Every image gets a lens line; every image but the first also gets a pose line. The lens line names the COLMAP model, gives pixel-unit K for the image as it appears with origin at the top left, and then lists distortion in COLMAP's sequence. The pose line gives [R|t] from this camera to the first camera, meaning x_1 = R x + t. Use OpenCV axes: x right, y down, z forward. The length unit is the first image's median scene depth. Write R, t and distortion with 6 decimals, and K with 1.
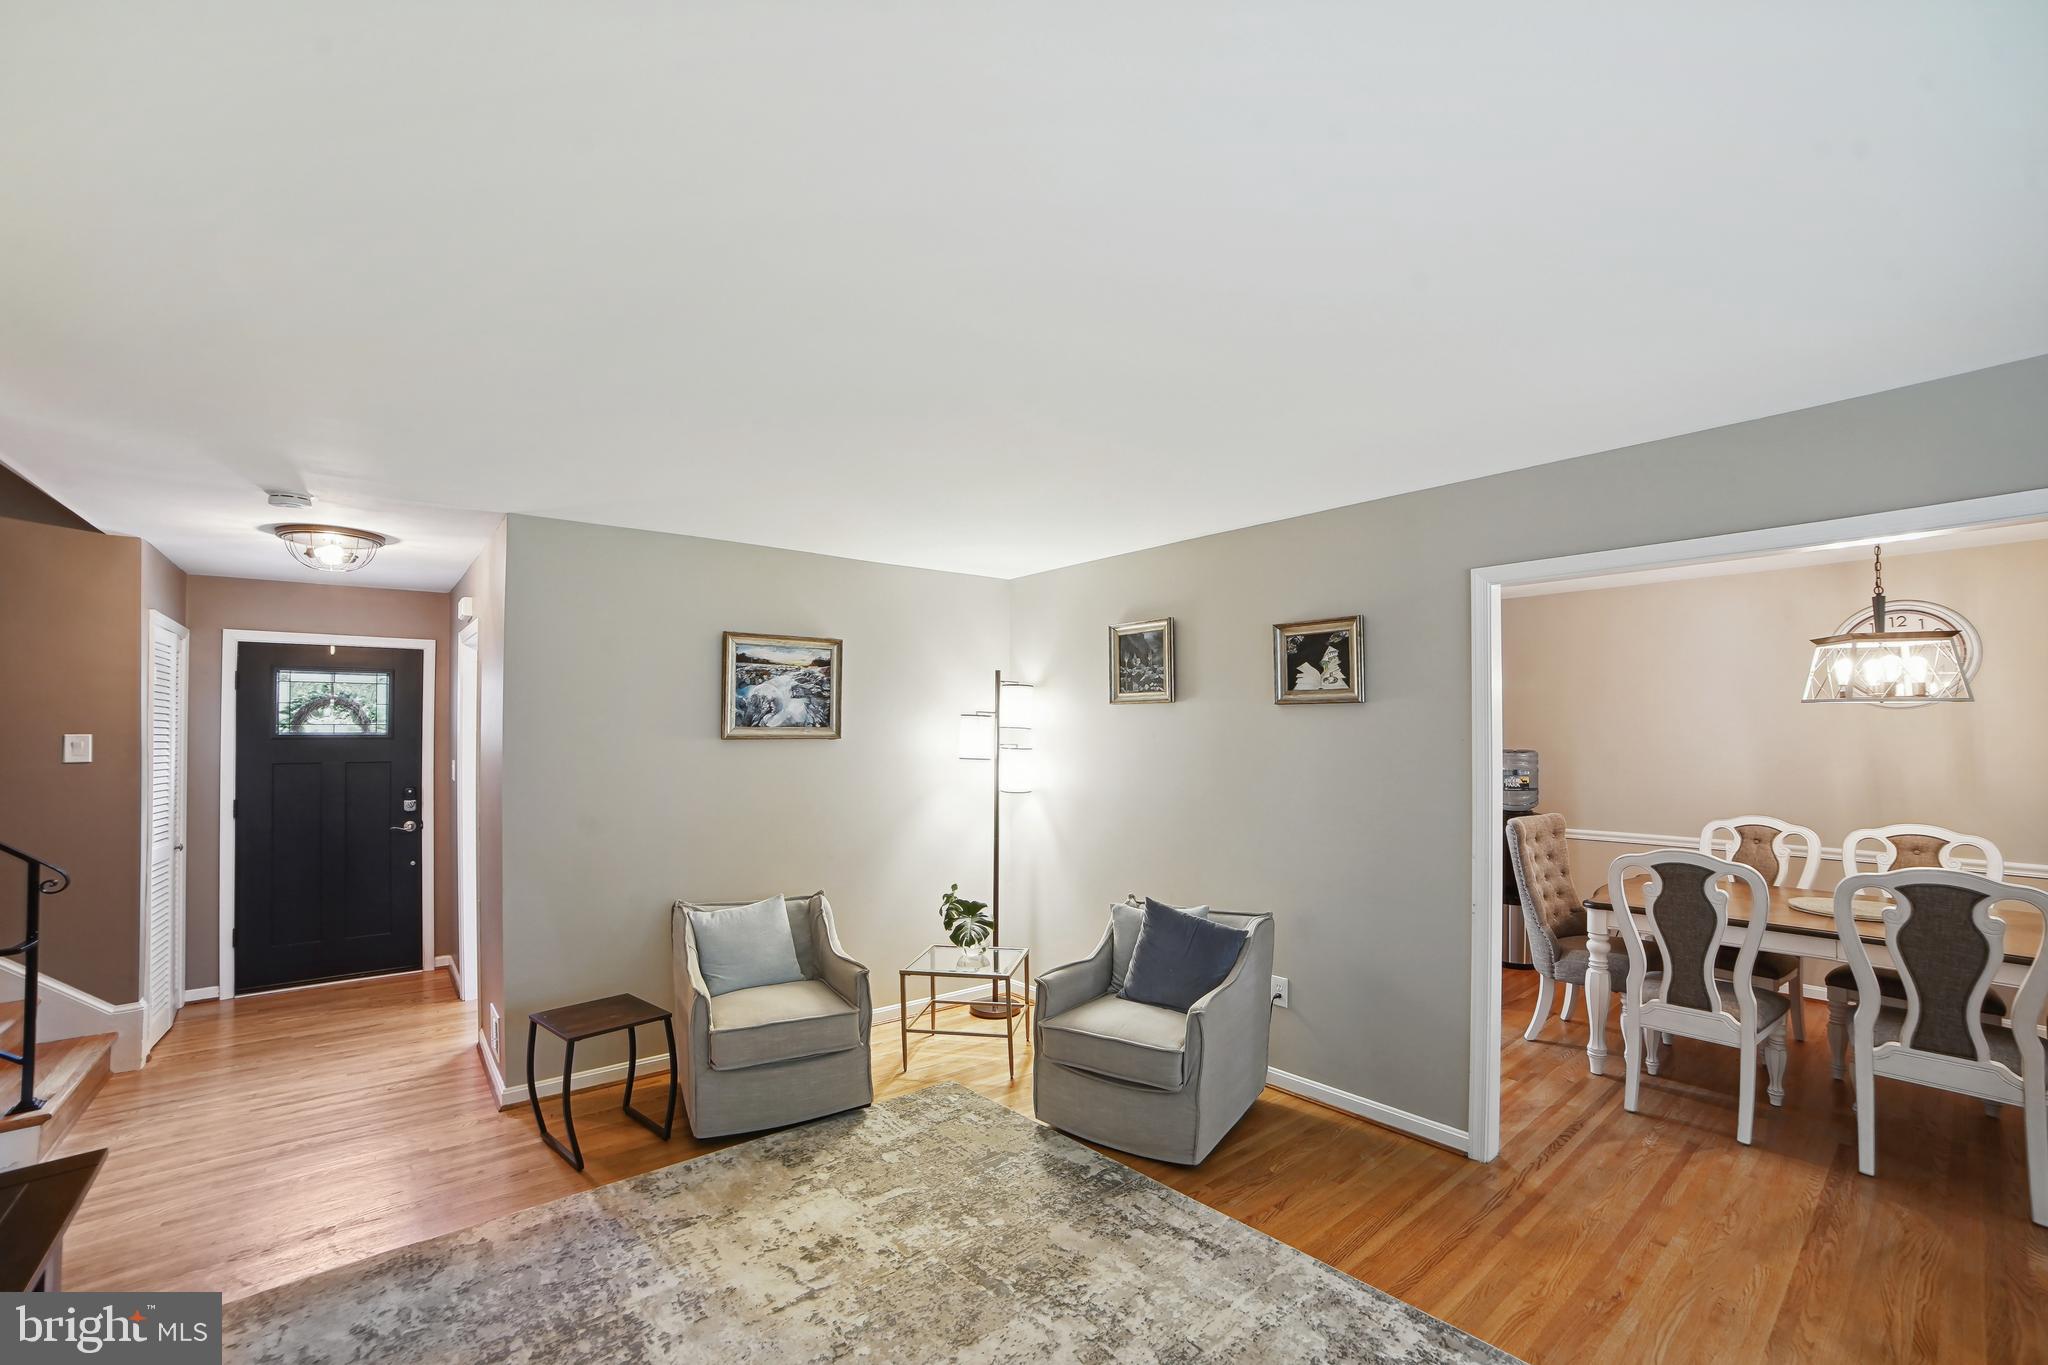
lens RADIAL K [[848.8, 0, 1023.7], [0, 848.8, 710.8], [0, 0, 1]] dist [-0.068817, 0.024427]
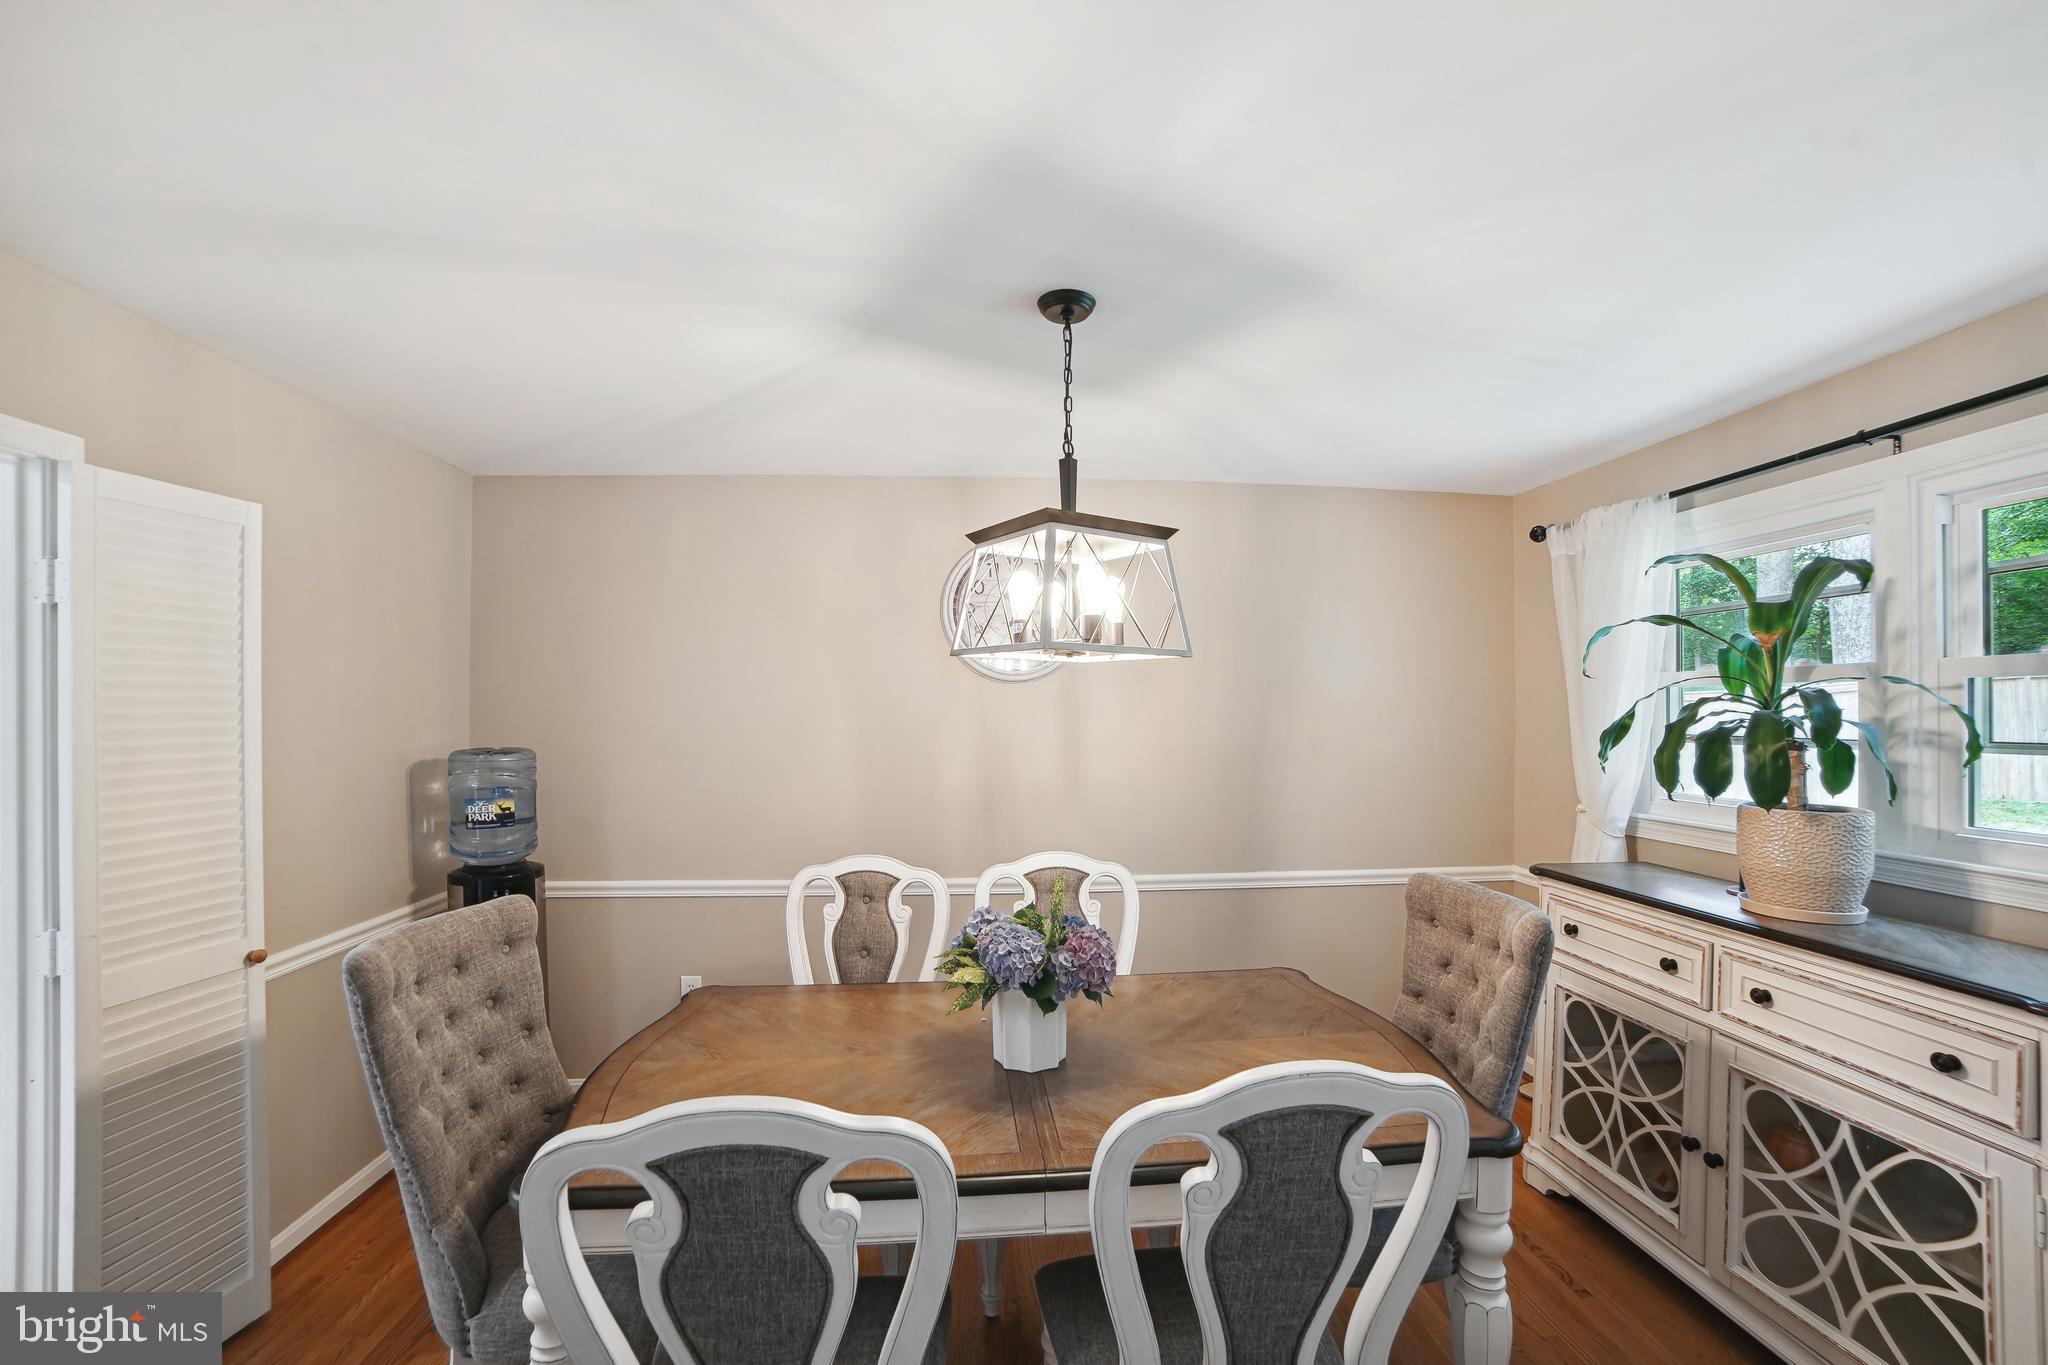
lens RADIAL K [[848.8, 0, 1023.7], [0, 848.8, 710.8], [0, 0, 1]] dist [-0.068817, 0.024427]
pose [[0.570495, 0.007802, 0.821264, 0.848022], [-0.018010, 0.999833, 0.003013, 0.038154], [-0.821104, -0.016510, 0.570540, 1.027256]]
